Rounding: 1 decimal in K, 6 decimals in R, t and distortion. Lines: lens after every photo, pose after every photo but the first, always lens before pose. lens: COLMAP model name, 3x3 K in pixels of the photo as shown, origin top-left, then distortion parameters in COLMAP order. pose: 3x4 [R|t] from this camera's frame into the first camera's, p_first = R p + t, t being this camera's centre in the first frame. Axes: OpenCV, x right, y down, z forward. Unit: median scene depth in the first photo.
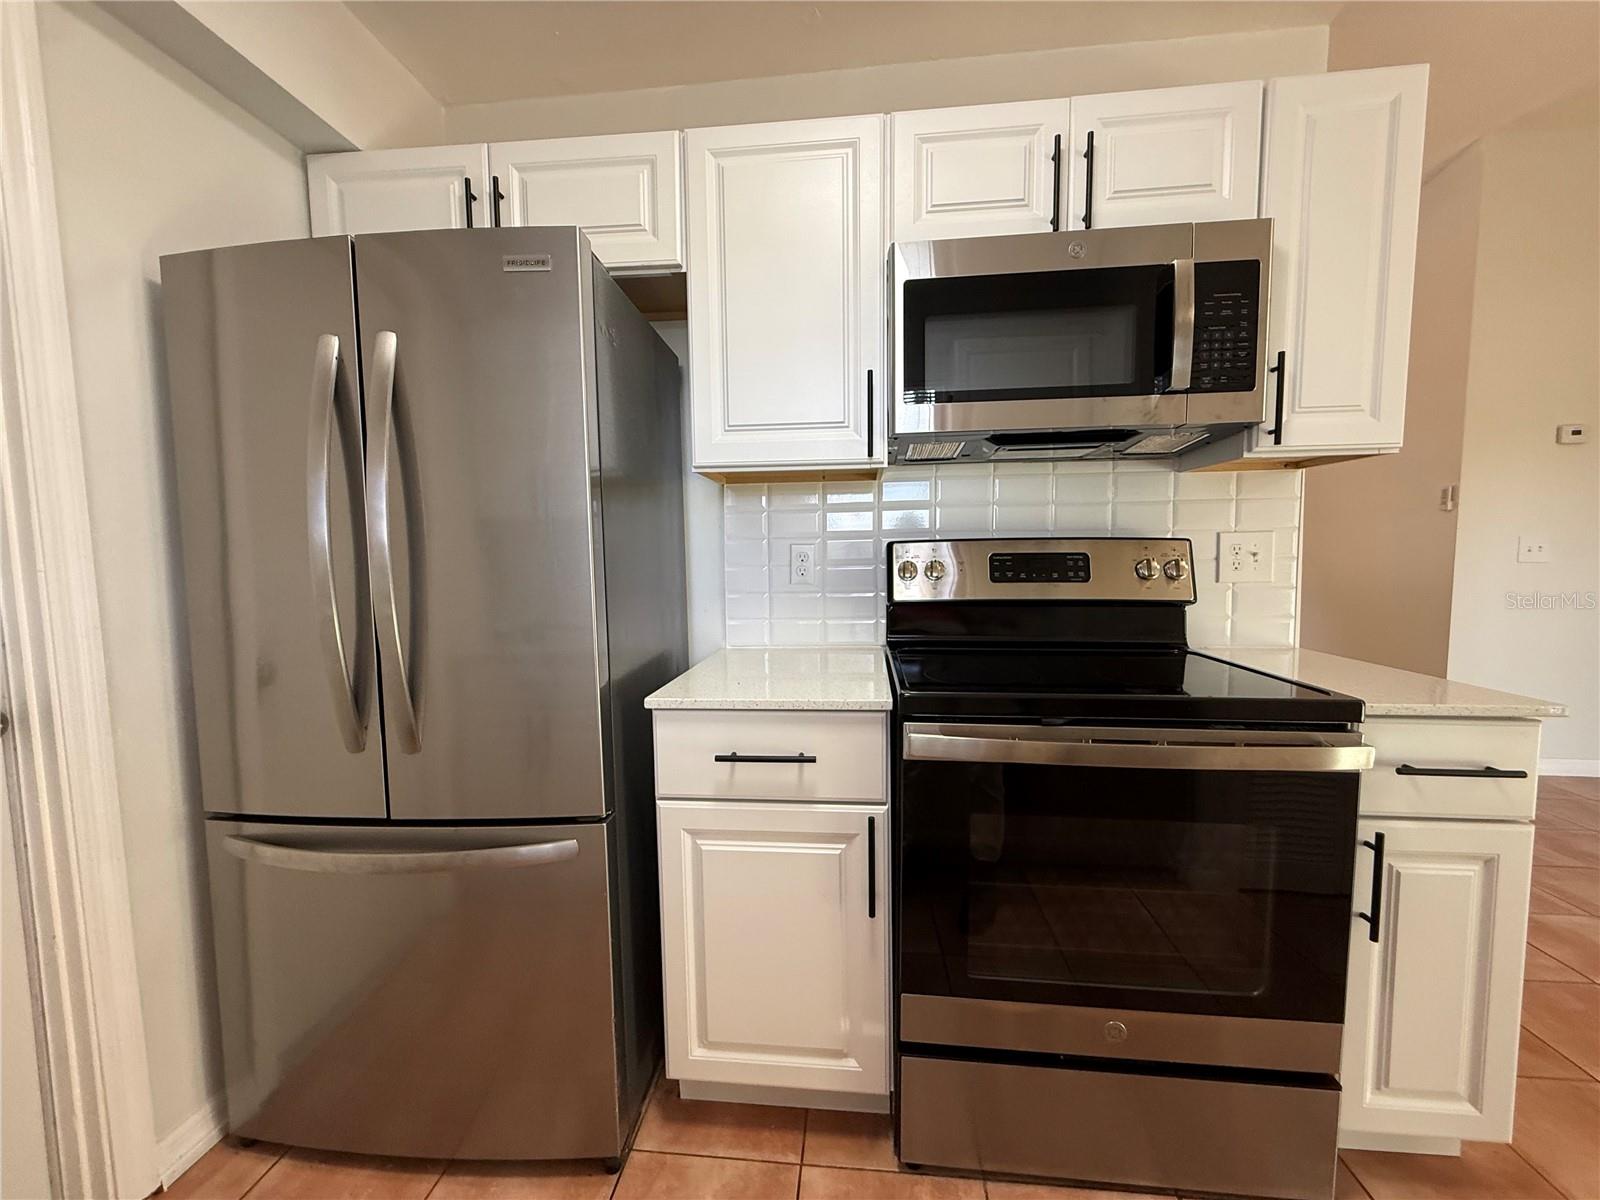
lens RADIAL K [[634.7, 0, 800.0], [0, 634.7, 600.0], [0, 0, 1]] dist [-0.000056, 0.000439]
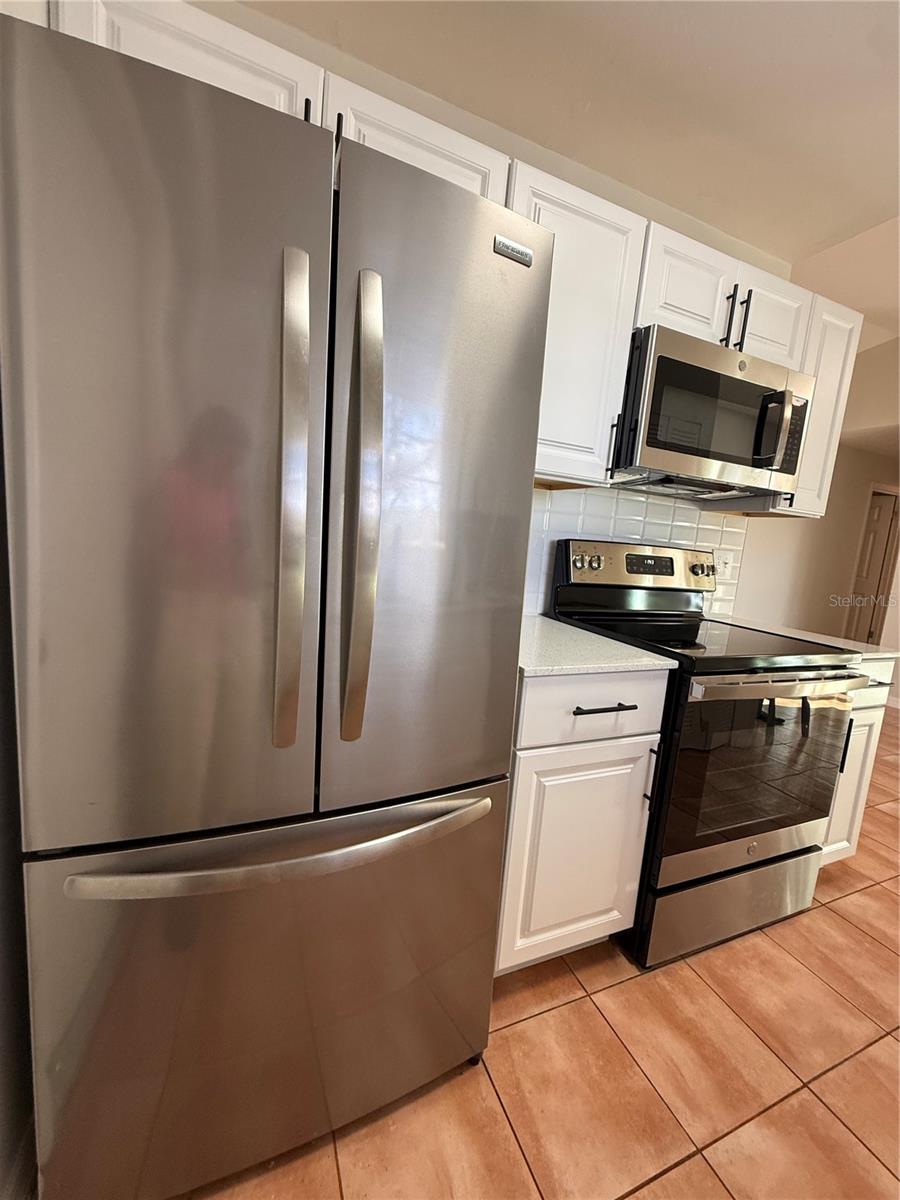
lens RADIAL K [[476.0, 0, 452.2], [0, 476.0, 595.9], [0, 0, 1]] dist [-0.000056, 0.000439]
pose [[0.870635, 0.023398, 0.491372, -0.758081], [-0.059269, 0.996581, 0.057561, -0.018798], [-0.488345, -0.079237, 0.869046, 0.300687]]
